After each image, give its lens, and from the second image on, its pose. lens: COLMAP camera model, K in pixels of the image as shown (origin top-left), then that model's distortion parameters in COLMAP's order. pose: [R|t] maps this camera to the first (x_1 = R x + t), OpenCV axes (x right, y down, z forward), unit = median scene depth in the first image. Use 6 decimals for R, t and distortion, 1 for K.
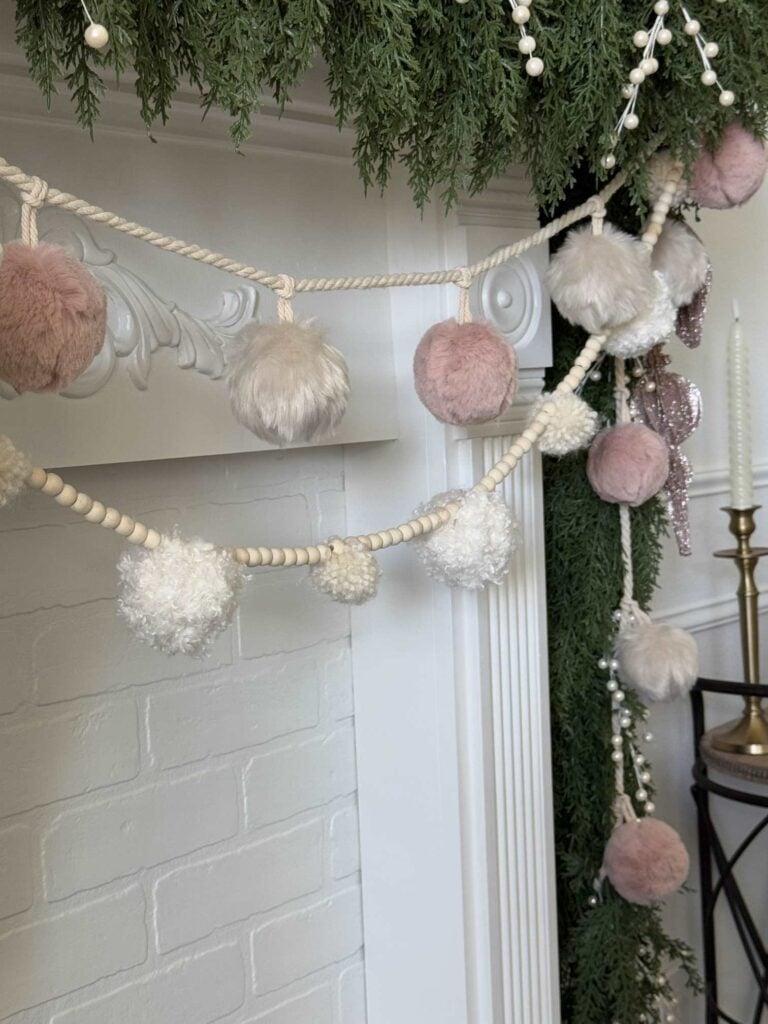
lens RADIAL K [[1805.2, 0, 384.0], [0, 1805.2, 512.0], [0, 0, 1]] dist [0.055518, 0.039259]
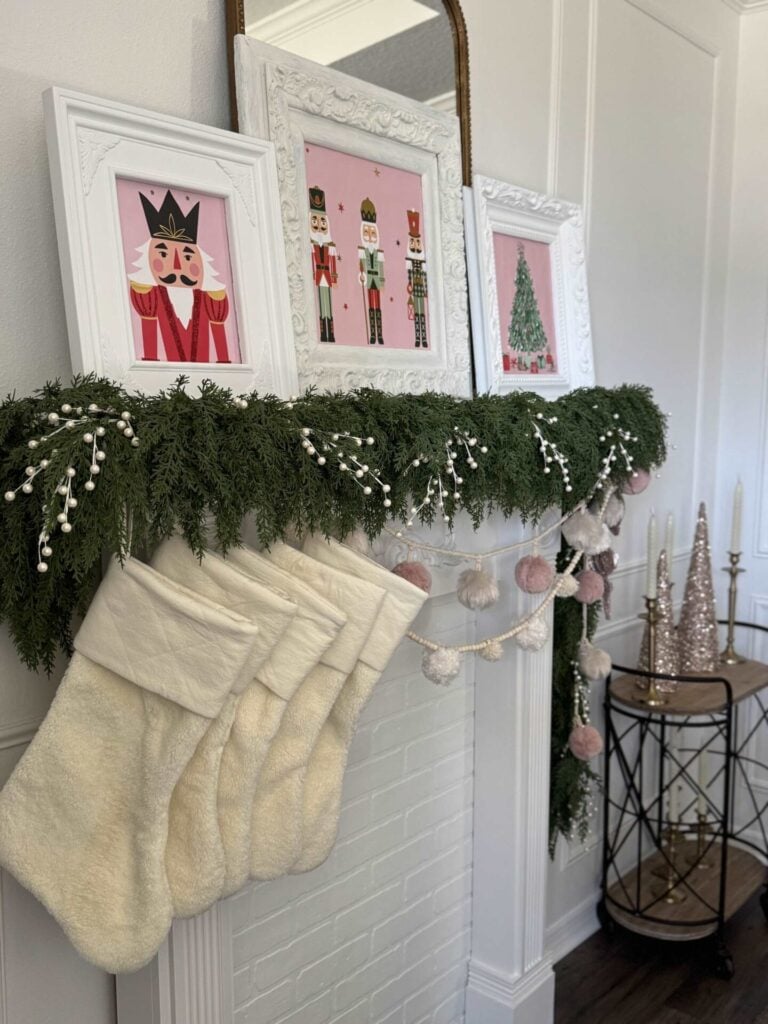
lens RADIAL K [[1015.6, 0, 384.0], [0, 1015.6, 512.0], [0, 0, 1]] dist [0.180128, -0.439606]
pose [[0.997844, 0.052707, -0.039118, -0.095251], [-0.051502, 0.998185, 0.031205, -0.156863], [0.040692, -0.029123, 0.998747, -0.423466]]
